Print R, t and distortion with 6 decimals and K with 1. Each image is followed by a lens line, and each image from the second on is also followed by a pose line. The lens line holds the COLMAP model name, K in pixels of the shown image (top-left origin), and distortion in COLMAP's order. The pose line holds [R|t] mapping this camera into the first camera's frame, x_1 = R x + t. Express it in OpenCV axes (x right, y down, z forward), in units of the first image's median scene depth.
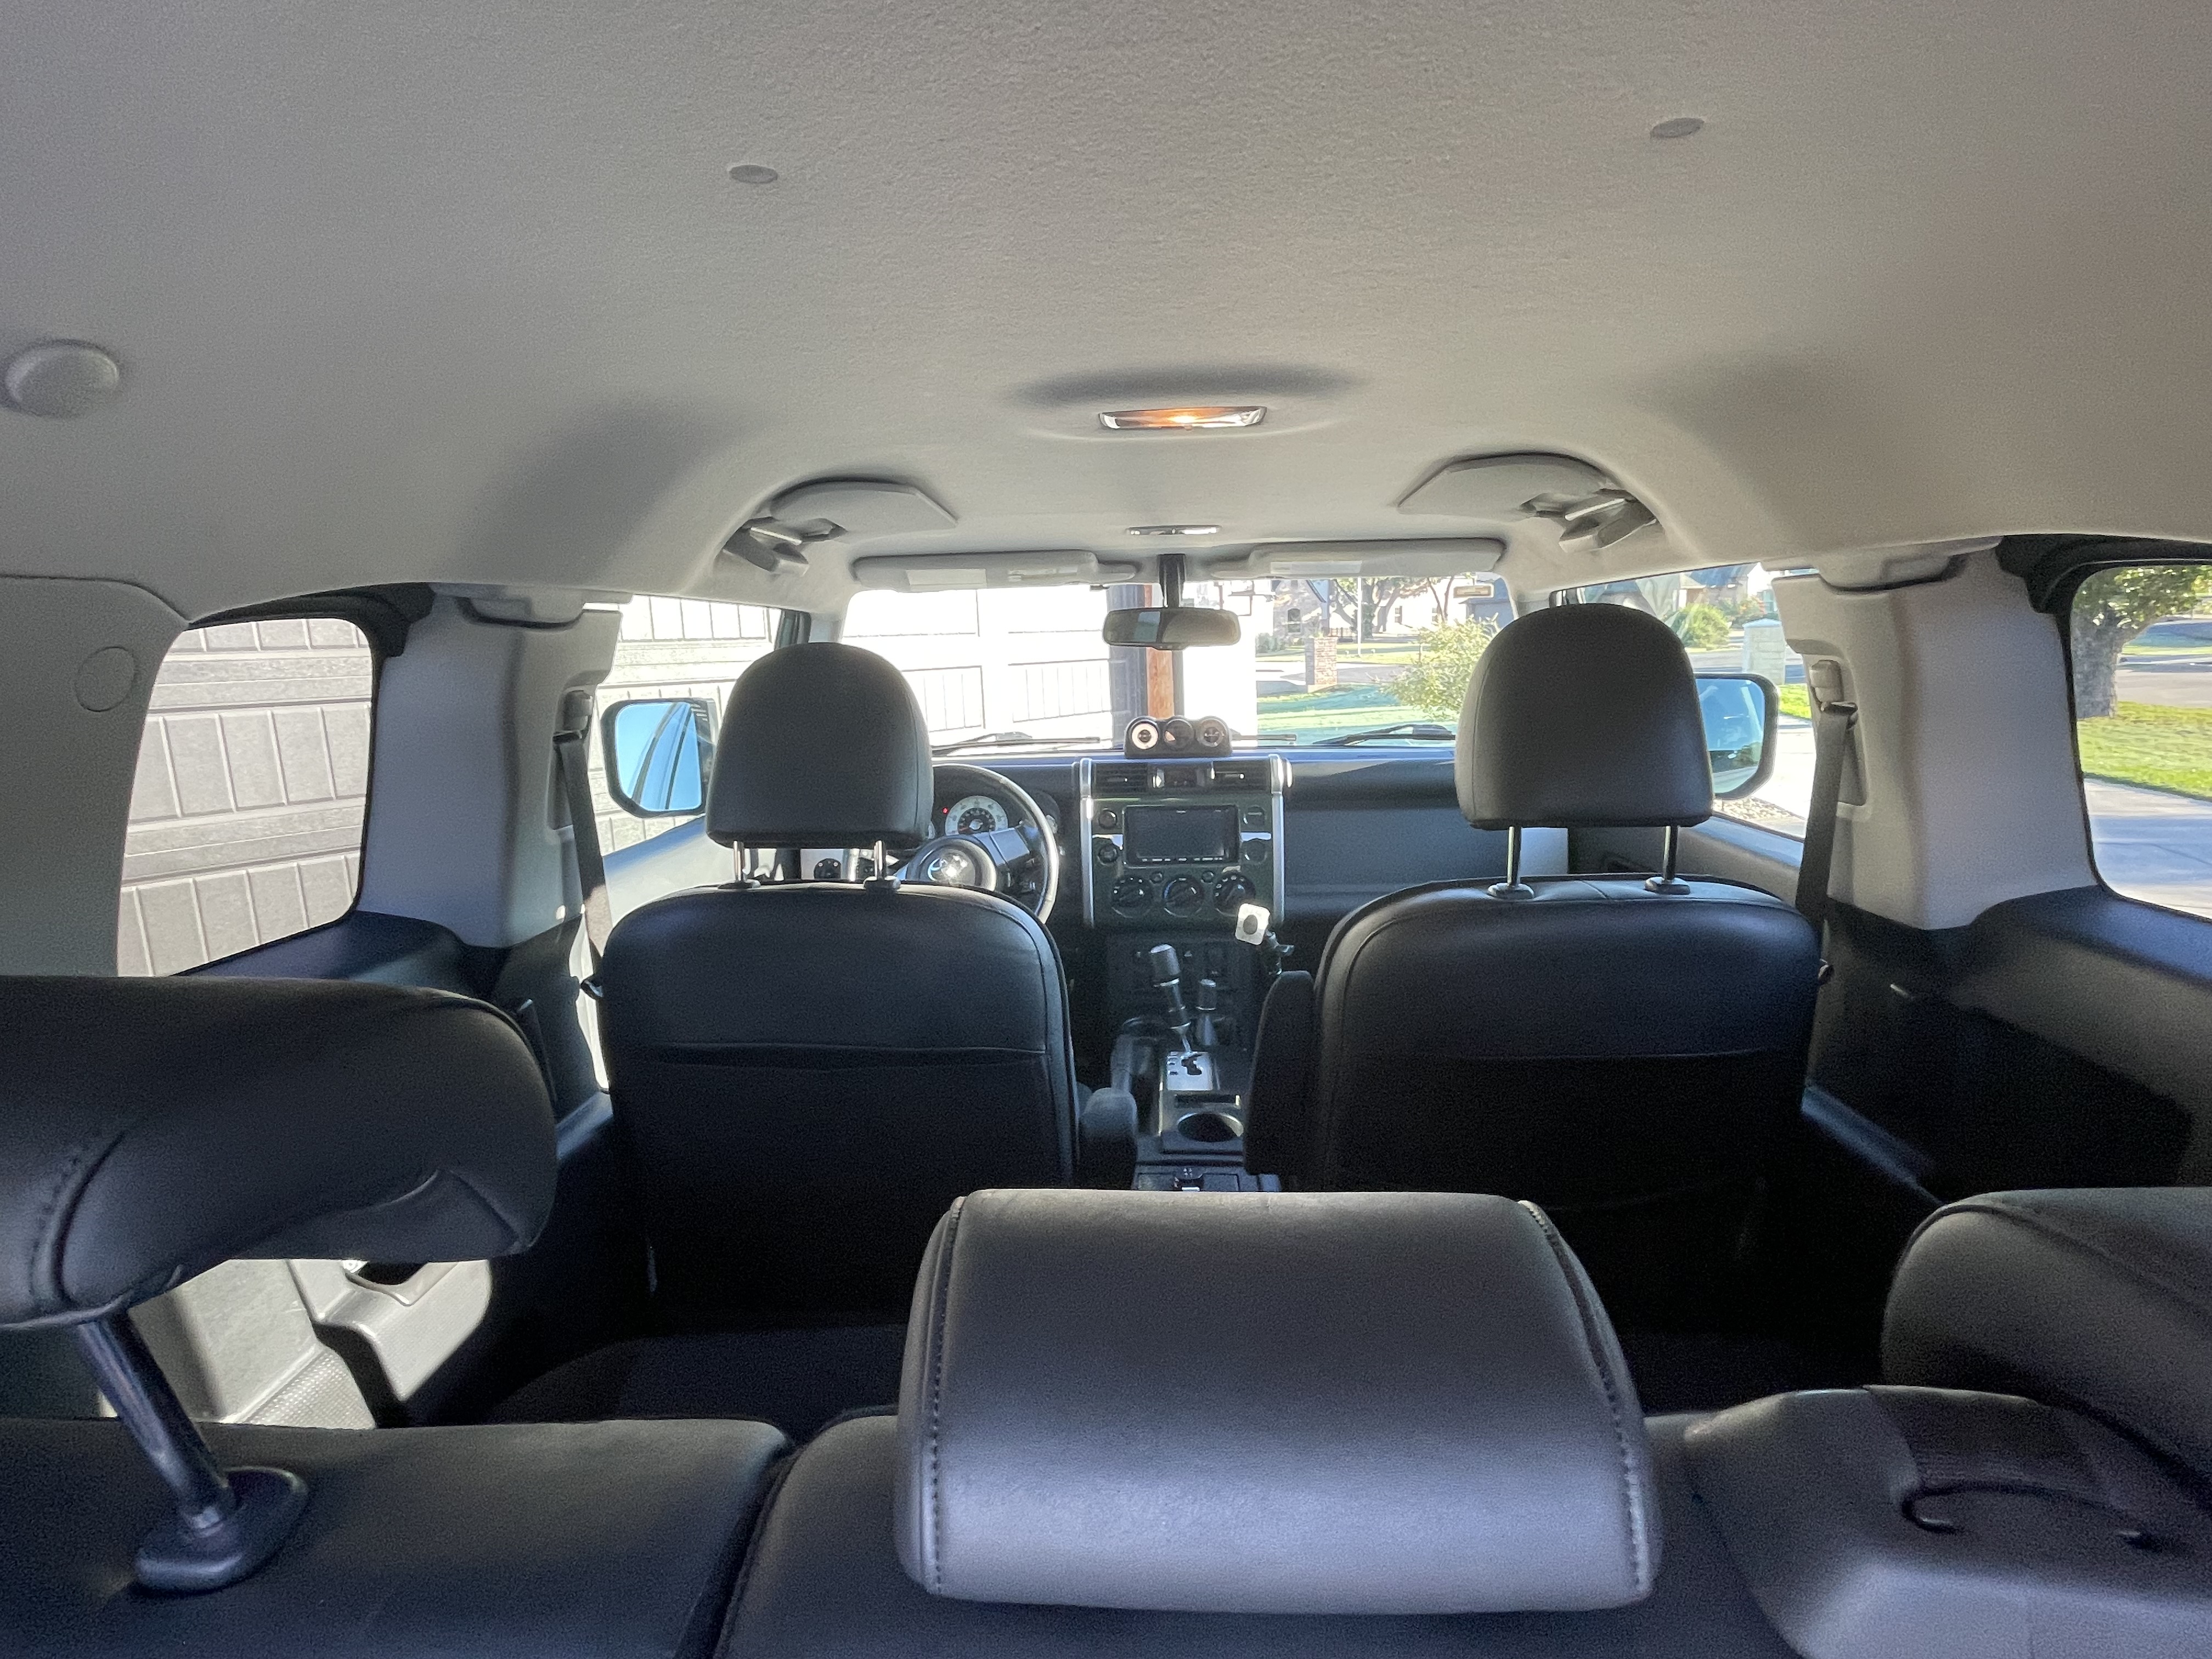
lens RADIAL K [[1076.1, 0, 1107.8], [0, 1076.1, 825.0], [0, 0, 1]] dist [-0.003668, -0.000256]
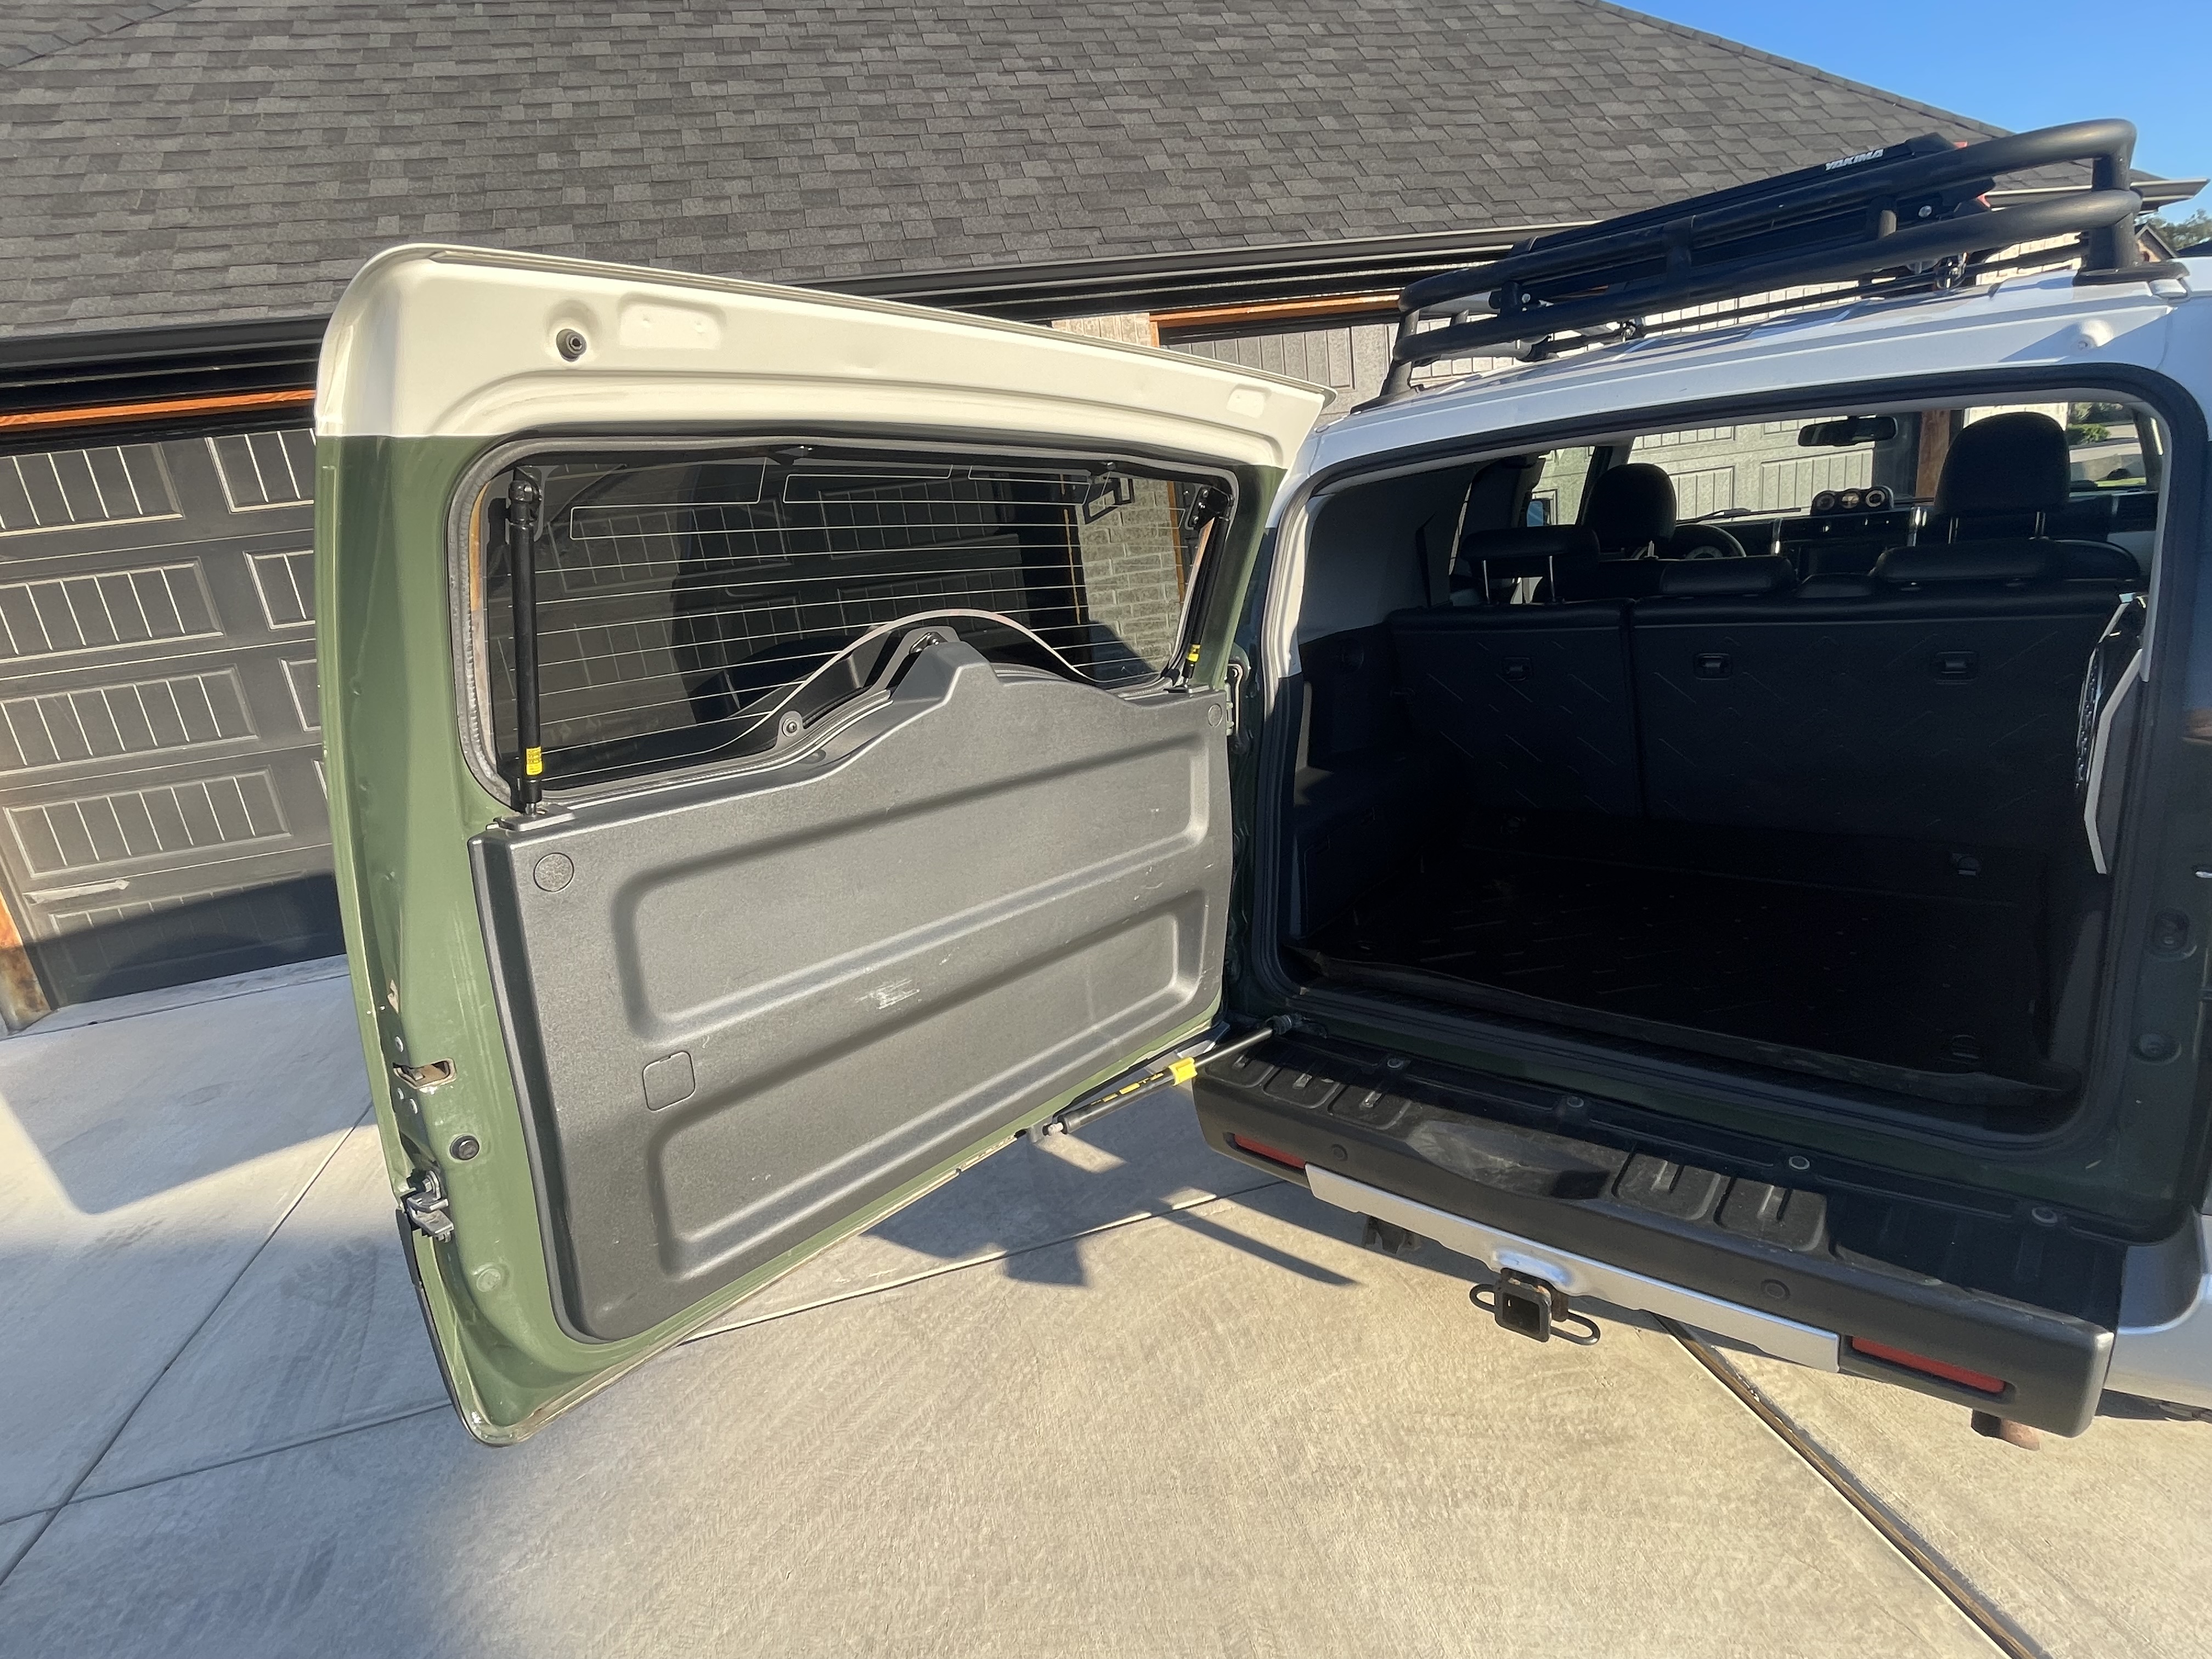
lens RADIAL K [[1073.9, 0, 1112.5], [0, 1073.9, 831.3], [0, 0, 1]] dist [-0.003372, 0.000043]
pose [[0.801614, 0.102996, -0.588902, 0.157003], [-0.007297, 0.986660, 0.162629, 0.135106], [0.597797, -0.126069, 0.791673, -0.874695]]
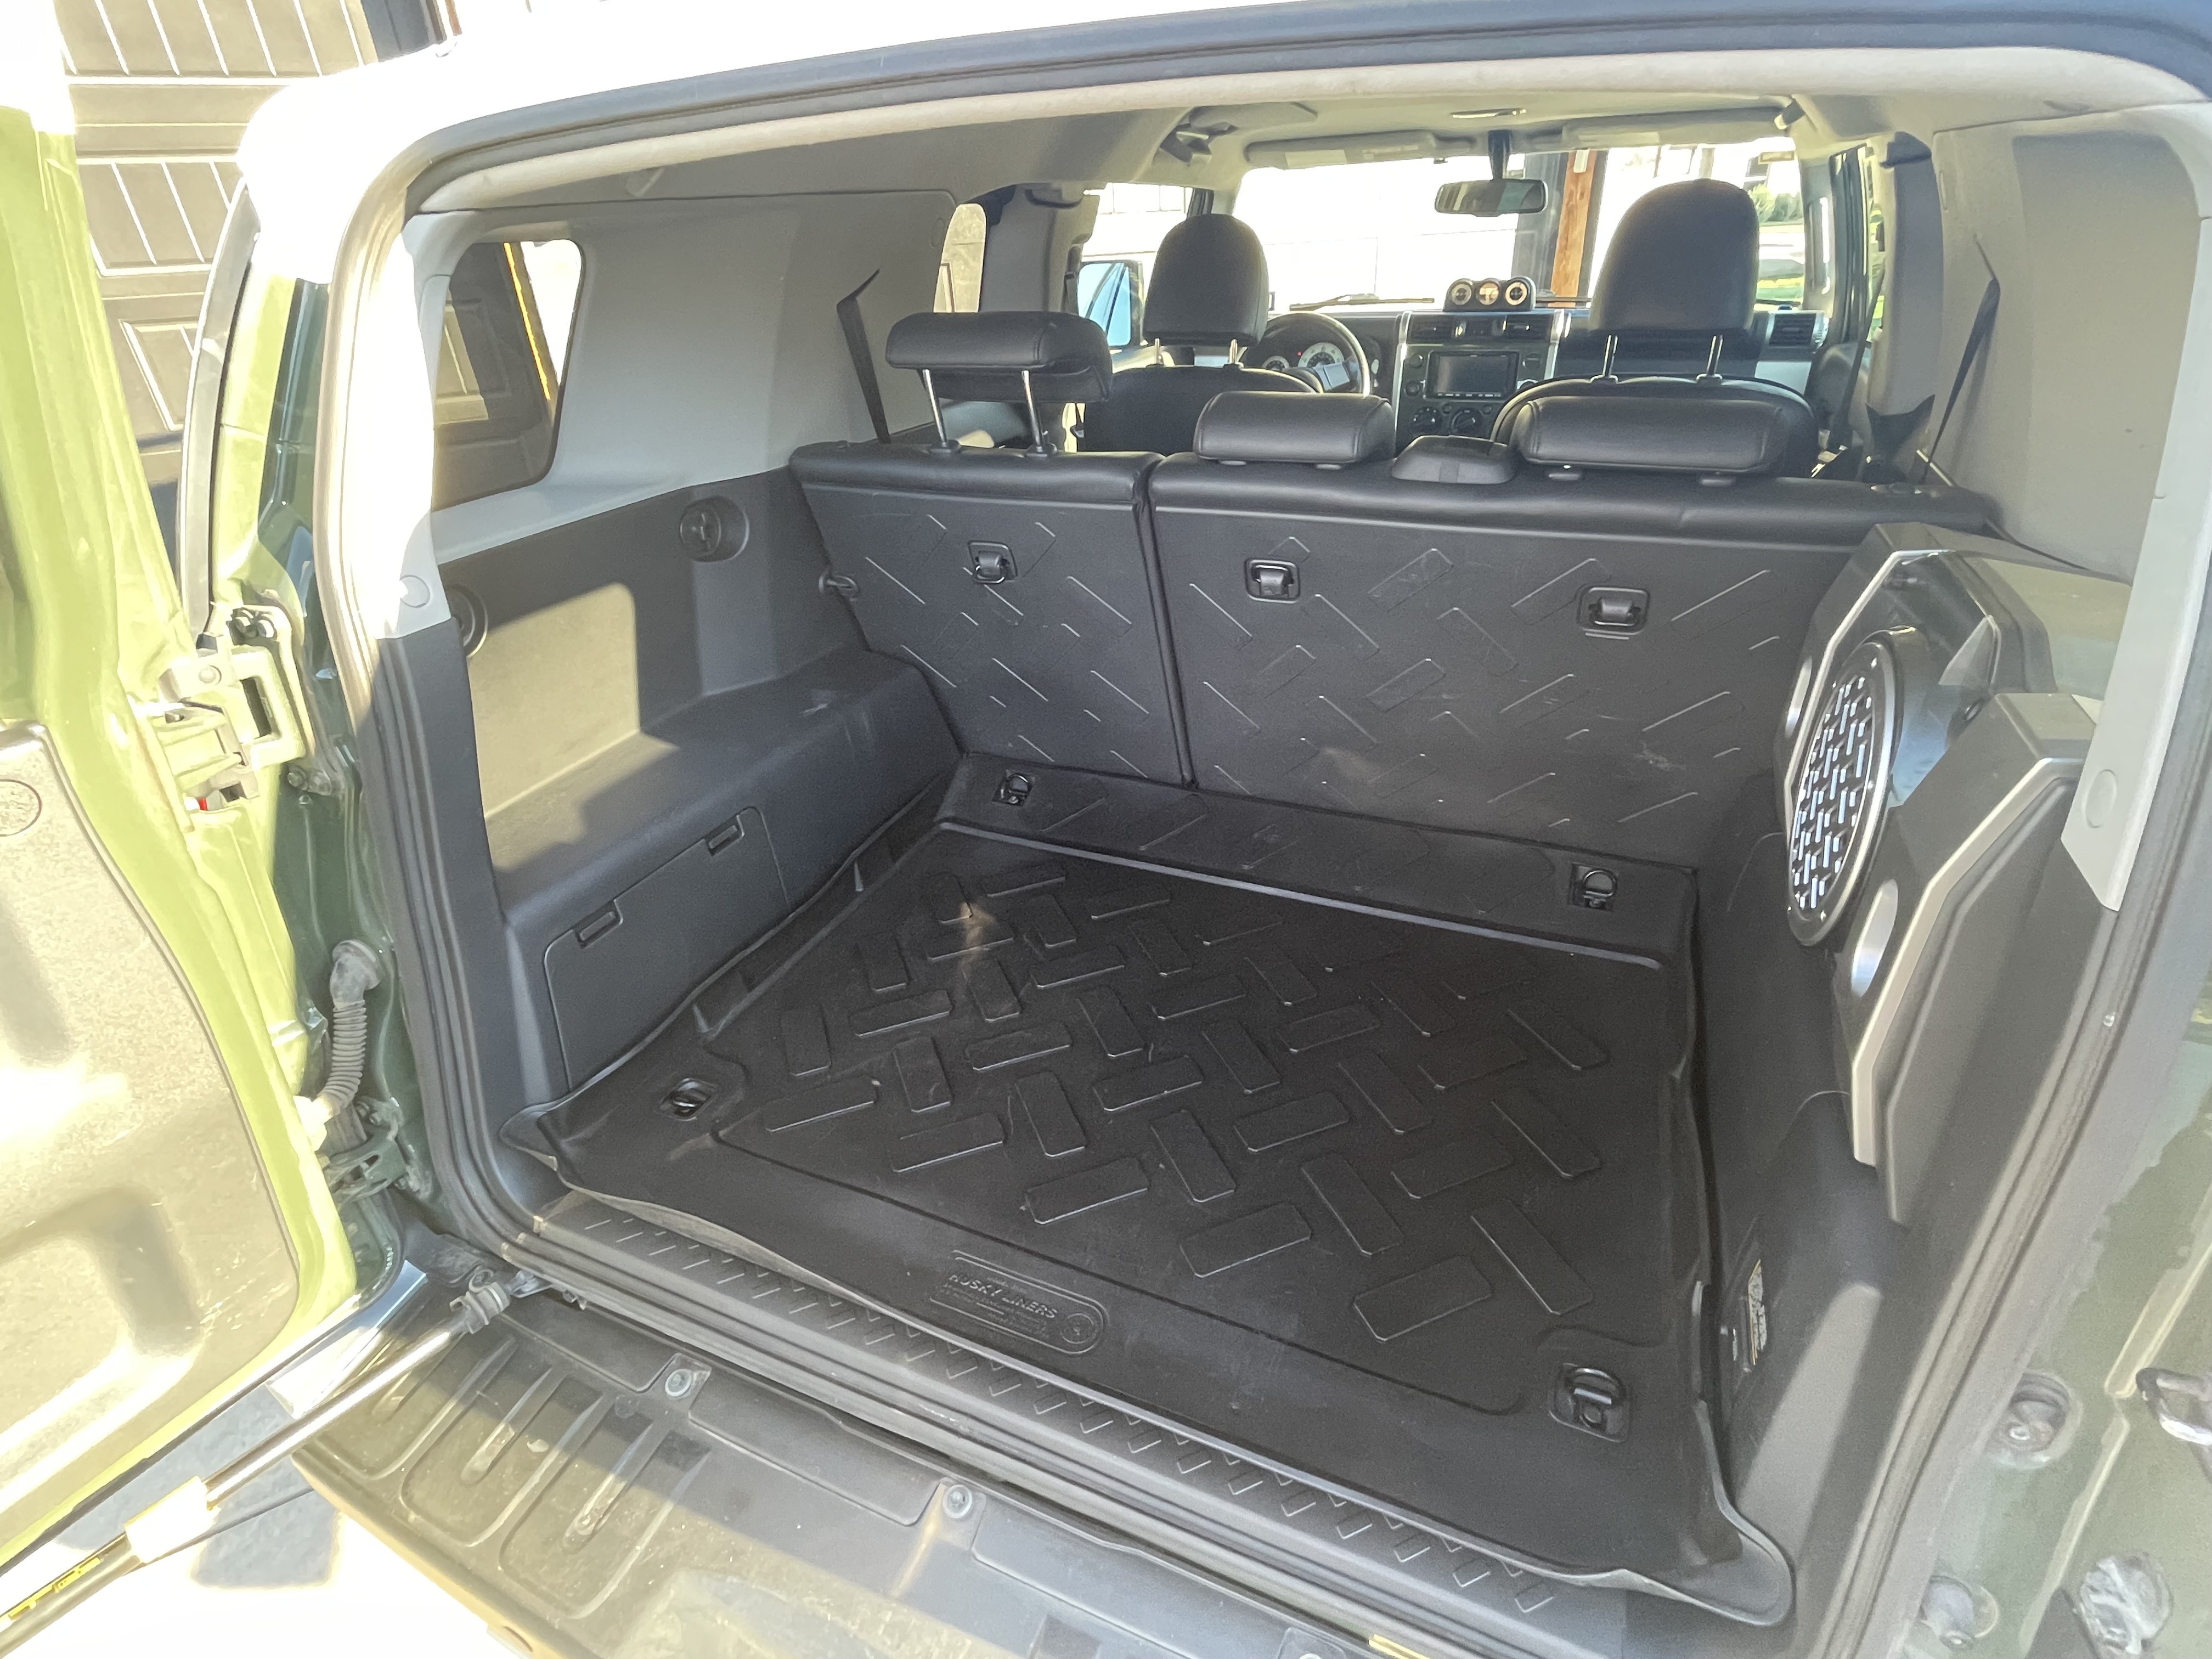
lens RADIAL K [[1076.1, 0, 1107.8], [0, 1076.1, 825.0], [0, 0, 1]] dist [-0.003668, -0.000256]
pose [[0.934517, 0.164727, -0.315505, 0.132923], [-0.046941, 0.935751, 0.349523, 0.071618], [0.352810, -0.311825, 0.882208, -0.414688]]
